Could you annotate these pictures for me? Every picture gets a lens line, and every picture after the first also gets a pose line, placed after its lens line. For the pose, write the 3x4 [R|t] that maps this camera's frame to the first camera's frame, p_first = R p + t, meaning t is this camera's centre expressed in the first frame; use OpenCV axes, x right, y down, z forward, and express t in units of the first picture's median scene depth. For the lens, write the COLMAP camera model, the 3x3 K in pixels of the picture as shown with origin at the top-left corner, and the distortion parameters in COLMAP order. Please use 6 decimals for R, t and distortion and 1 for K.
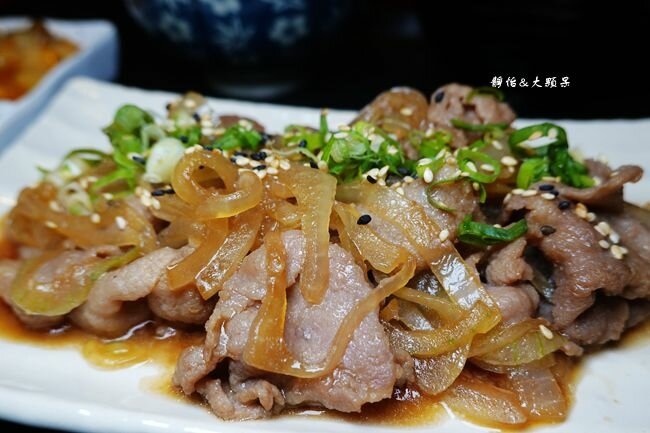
lens RADIAL K [[676.5, 0, 325.0], [0, 676.5, 216.5], [0, 0, 1]] dist [0.006199, 0.002393]
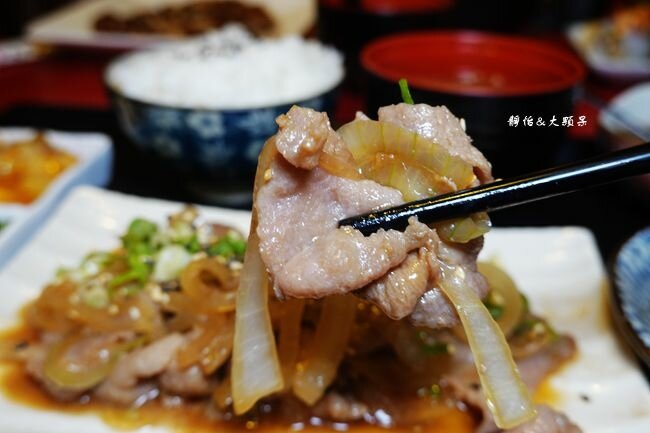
lens RADIAL K [[683.2, 0, 325.0], [0, 683.2, 216.5], [0, 0, 1]] dist [-0.182683, -0.006752]
pose [[0.998093, -0.001890, 0.061697, -0.027348], [0.009864, 0.991570, -0.129193, -0.004143], [-0.060933, 0.129556, 0.989698, -0.246110]]
